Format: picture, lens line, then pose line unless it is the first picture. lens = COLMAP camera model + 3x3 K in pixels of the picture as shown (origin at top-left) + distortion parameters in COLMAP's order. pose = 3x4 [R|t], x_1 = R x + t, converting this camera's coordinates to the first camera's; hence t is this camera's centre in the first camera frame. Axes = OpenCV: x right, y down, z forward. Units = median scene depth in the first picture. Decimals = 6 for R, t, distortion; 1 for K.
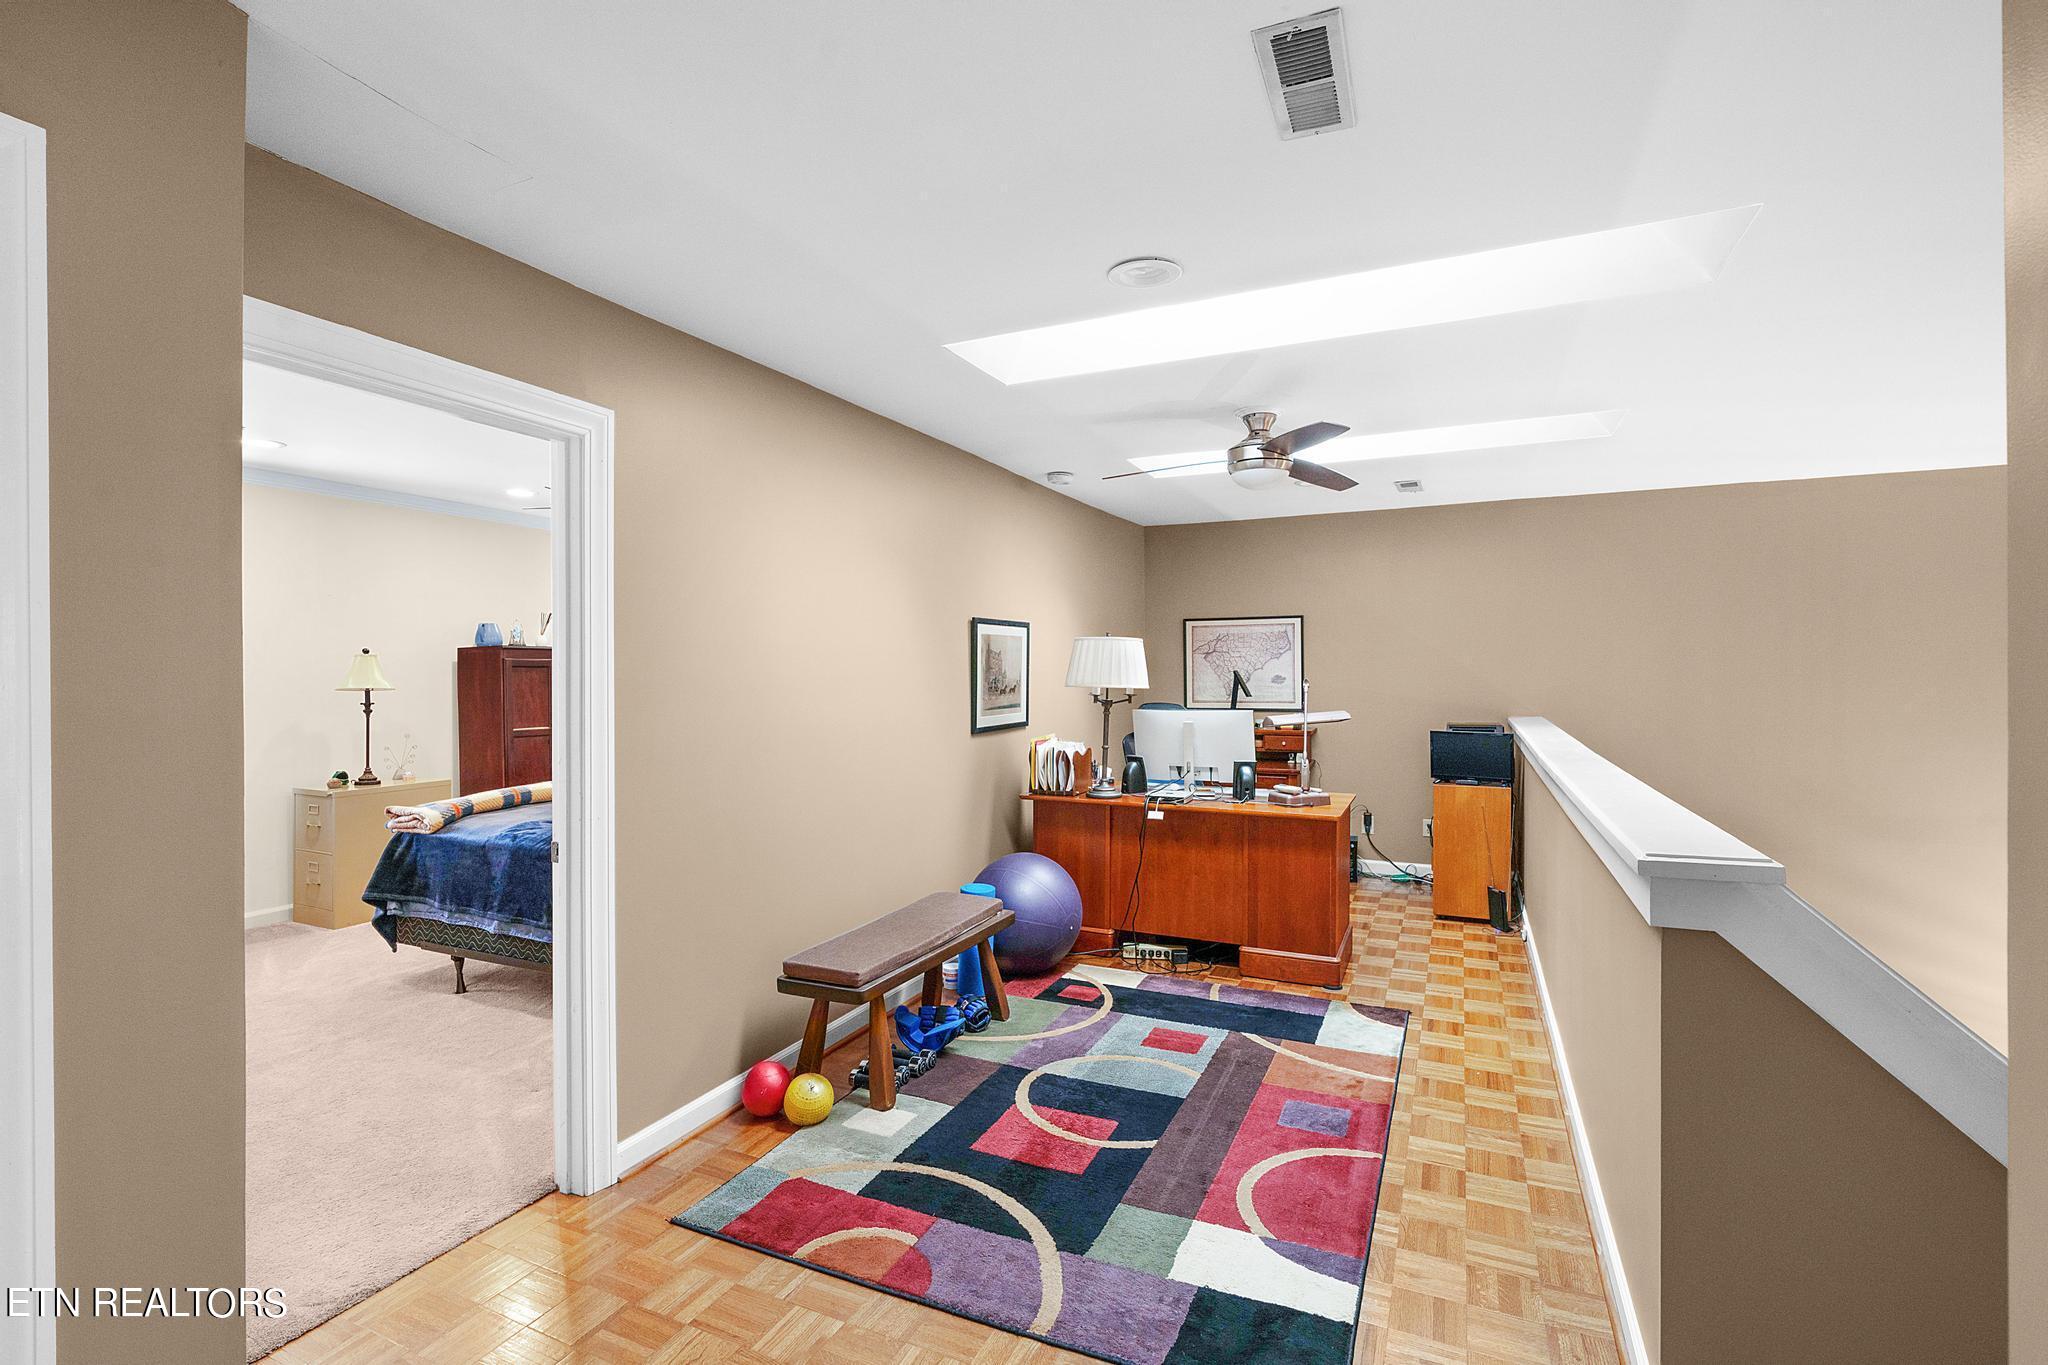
lens RADIAL K [[959.9, 0, 1027.2], [0, 959.9, 675.2], [0, 0, 1]] dist [0.003182, 0.002010]
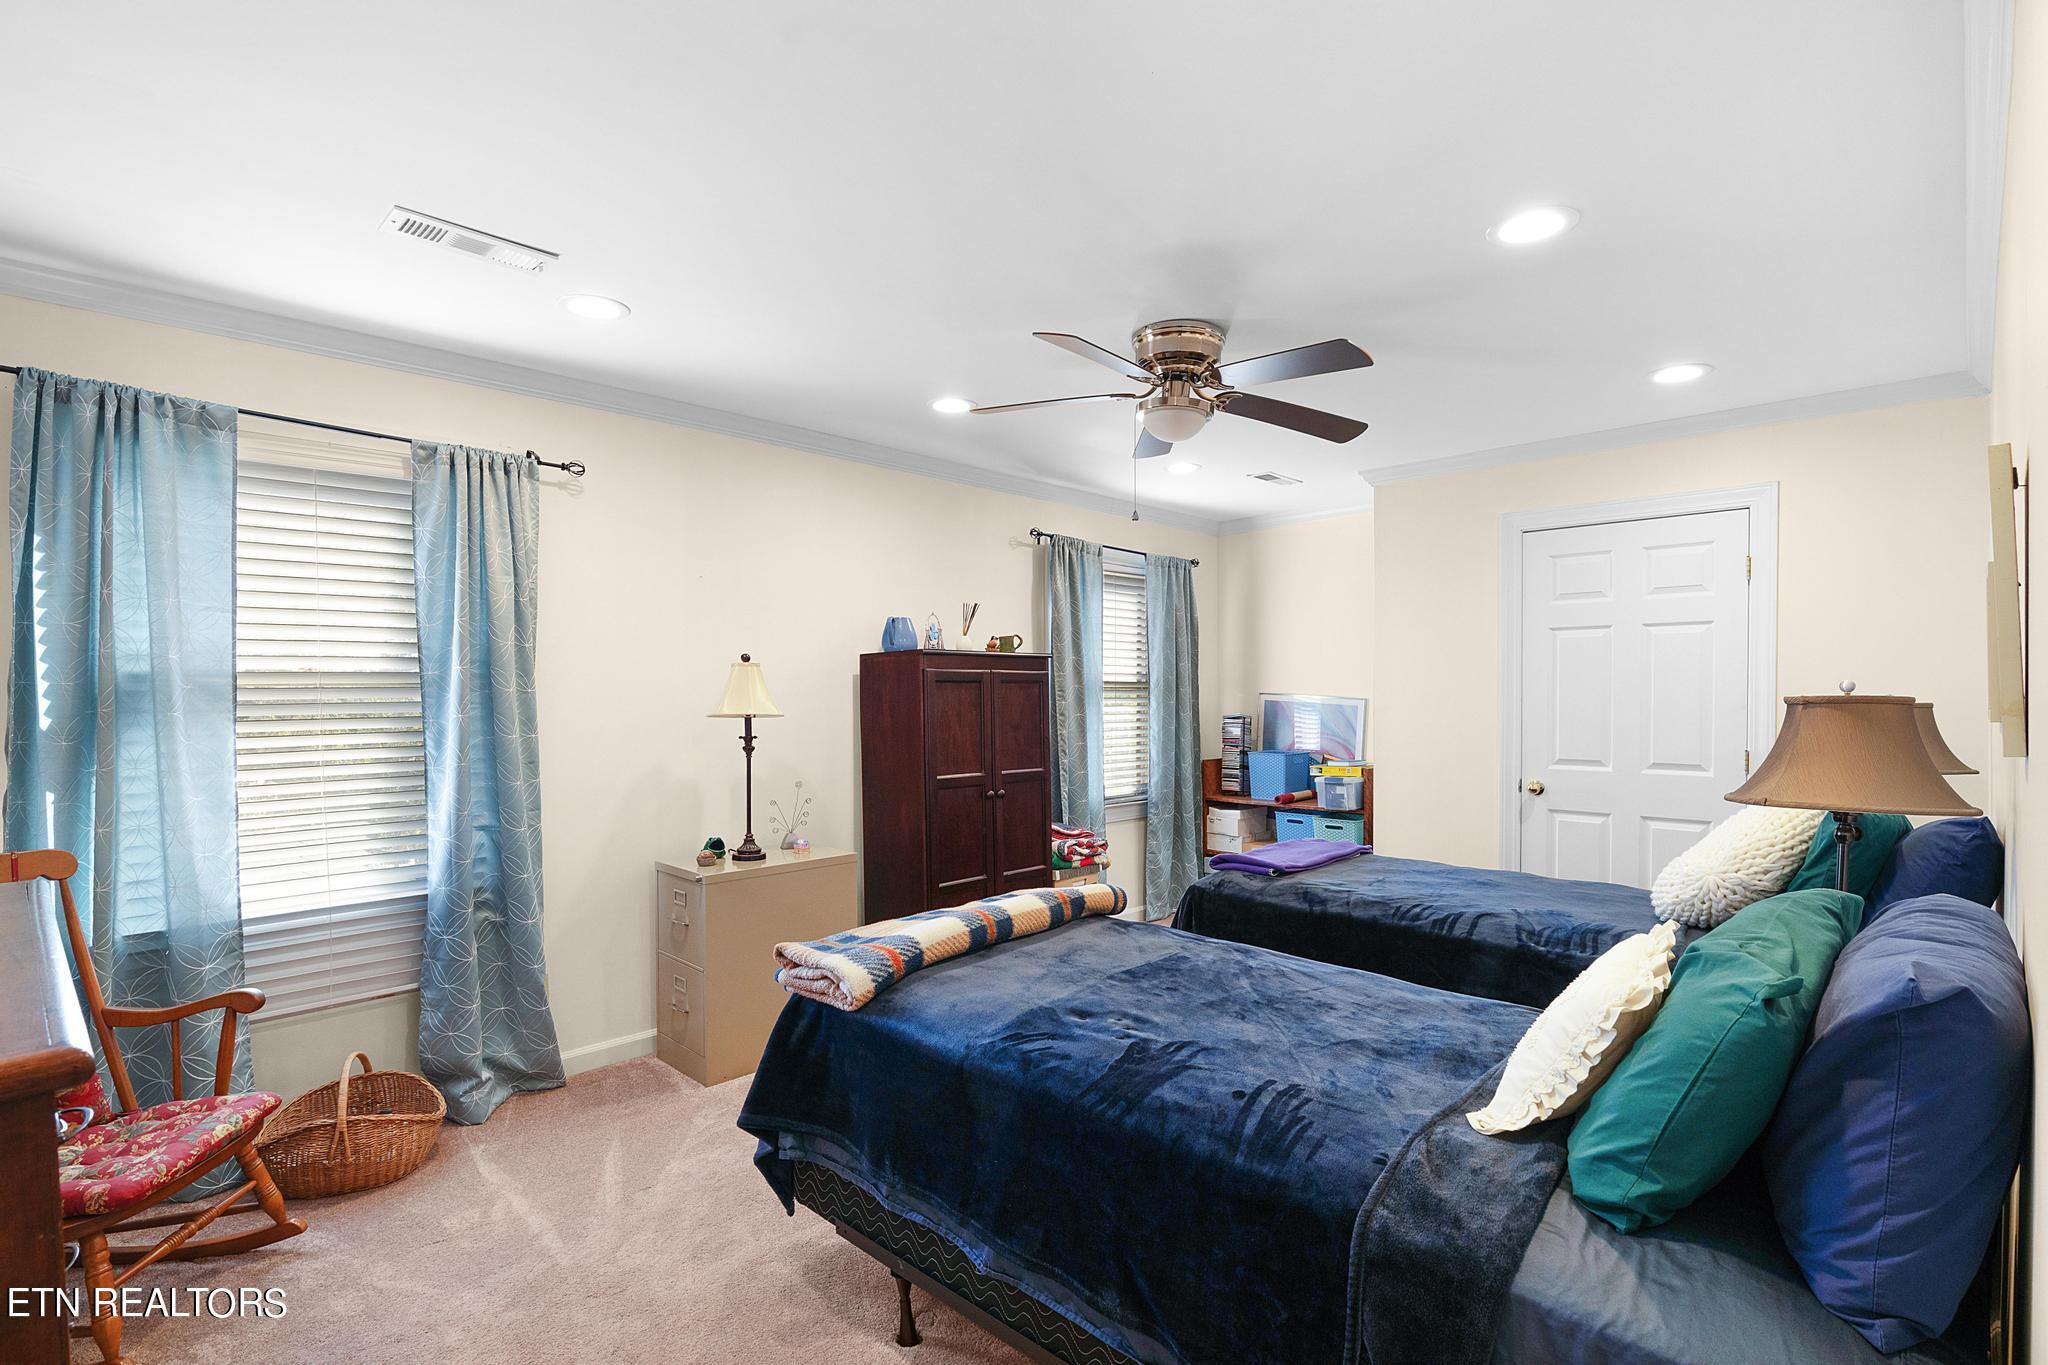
lens RADIAL K [[959.9, 0, 1021.7], [0, 959.9, 694.0], [0, 0, 1]] dist [0.003182, 0.002010]
pose [[0.946216, -0.001934, -0.323531, -0.320099], [0.003853, 0.999979, 0.005293, -0.003492], [0.323513, -0.006255, 0.946203, 0.474542]]
